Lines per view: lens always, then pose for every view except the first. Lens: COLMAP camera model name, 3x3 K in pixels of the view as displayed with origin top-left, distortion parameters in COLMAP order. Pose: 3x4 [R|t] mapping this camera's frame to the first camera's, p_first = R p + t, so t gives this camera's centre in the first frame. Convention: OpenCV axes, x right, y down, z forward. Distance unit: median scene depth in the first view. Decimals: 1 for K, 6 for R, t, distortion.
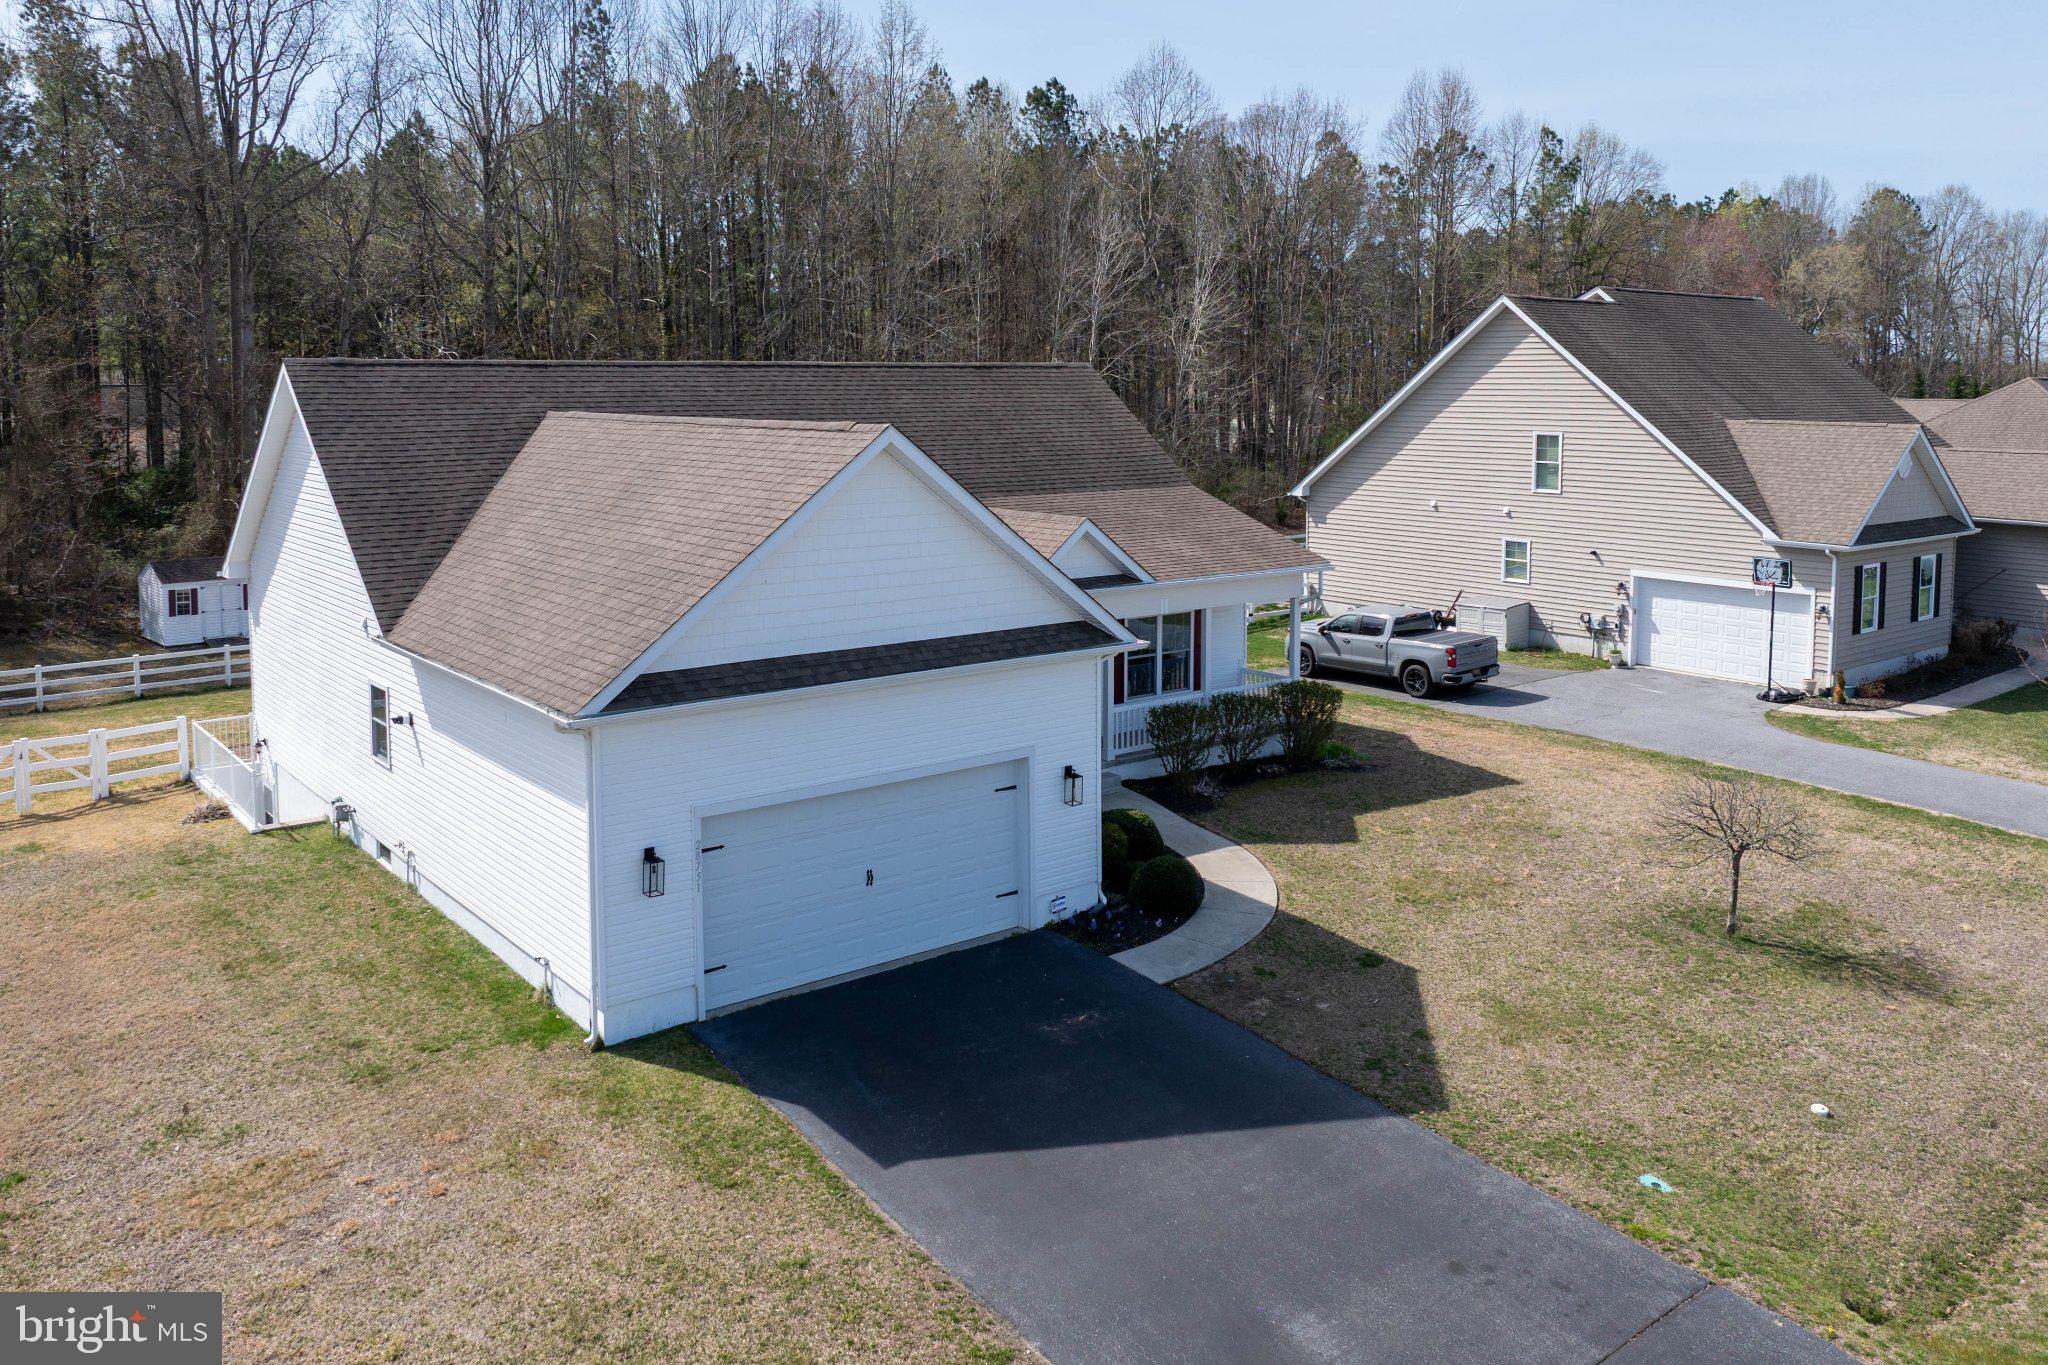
lens RADIAL K [[1549.3, 0, 1024.0], [0, 1549.3, 682.5], [0, 0, 1]] dist [-0.004579, -0.104275]
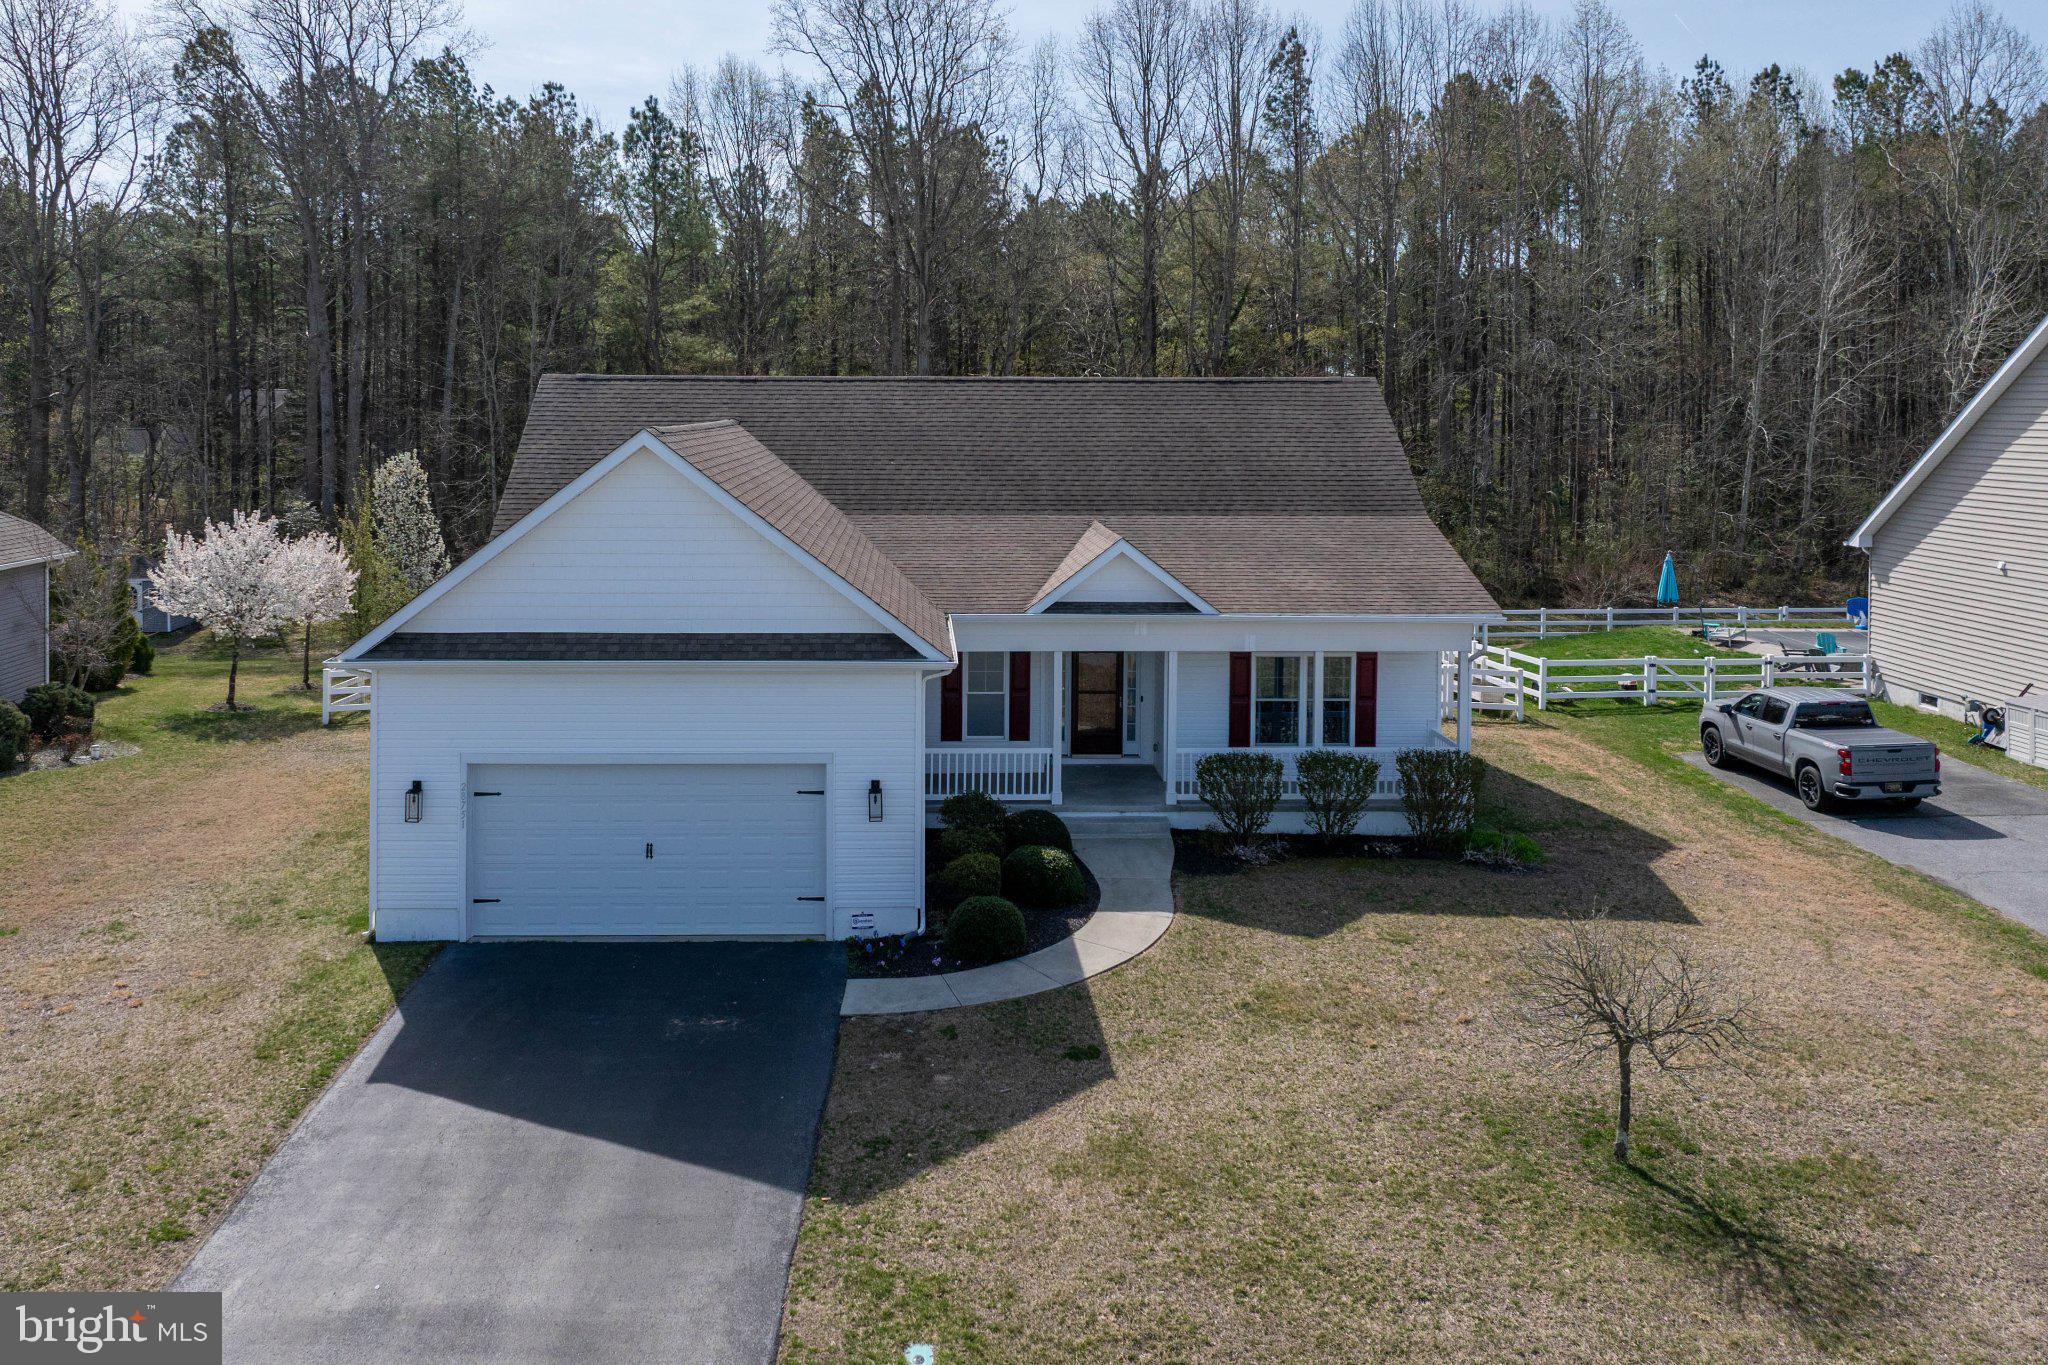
lens RADIAL K [[1580.2, 0, 1020.9], [0, 1580.2, 584.6], [0, 0, 1]] dist [-0.026058, -0.008237]
pose [[0.805799, 0.072200, -0.587771, 0.553298], [-0.119181, 0.992003, -0.041535, -0.031032], [0.580072, 0.103520, 0.807961, 0.193136]]
